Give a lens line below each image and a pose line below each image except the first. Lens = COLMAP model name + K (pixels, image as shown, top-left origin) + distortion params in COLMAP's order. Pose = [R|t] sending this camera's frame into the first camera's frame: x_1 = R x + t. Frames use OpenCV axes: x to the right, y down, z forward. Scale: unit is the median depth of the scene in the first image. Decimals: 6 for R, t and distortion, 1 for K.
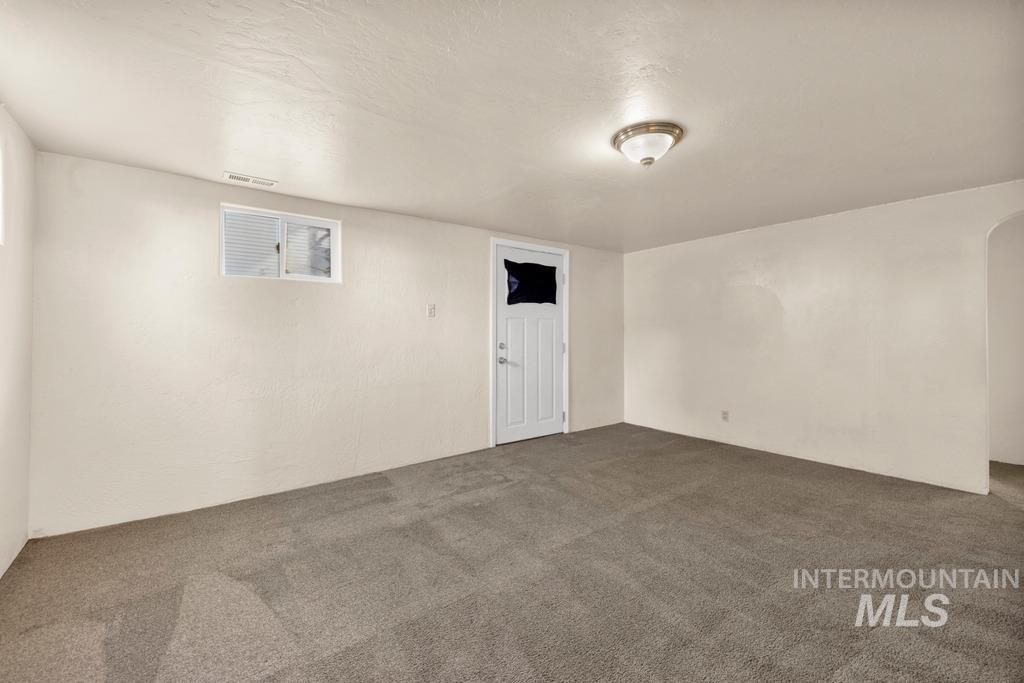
lens RADIAL K [[440.0, 0, 512.1], [0, 440.0, 338.2], [0, 0, 1]] dist [0.003456, -0.000146]
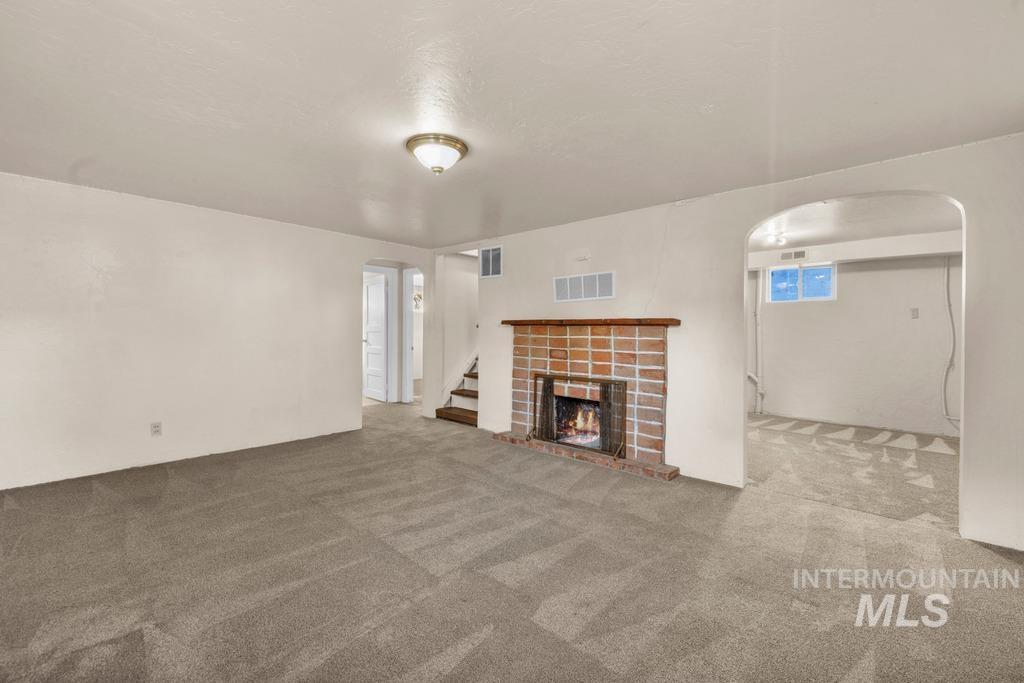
lens RADIAL K [[440.0, 0, 519.0], [0, 440.0, 329.4], [0, 0, 1]] dist [0.003456, -0.000146]
pose [[-0.203242, 0.001780, 0.979127, -0.657832], [0.001379, 0.999998, -0.001532, 0.000535], [-0.979128, 0.001039, -0.203244, 0.831763]]
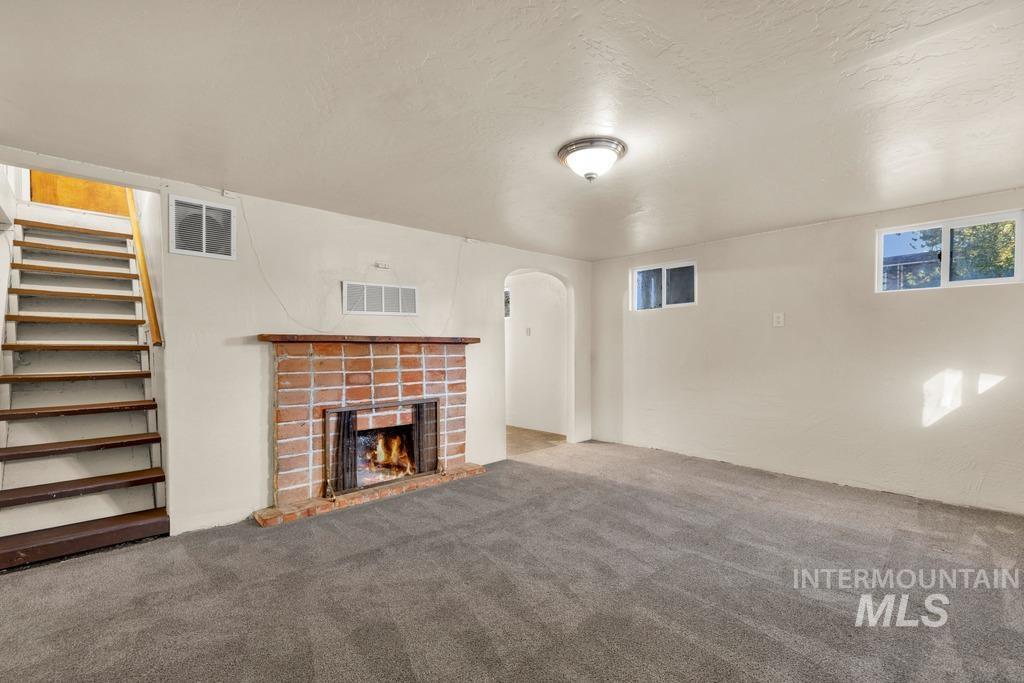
lens RADIAL K [[440.0, 0, 511.1], [0, 440.0, 354.3], [0, 0, 1]] dist [0.003456, -0.000146]
pose [[-0.994997, 0.005644, -0.099741, 0.484898], [0.003169, 0.999683, 0.024958, -0.013357], [0.099851, 0.024517, -0.994700, 1.628096]]
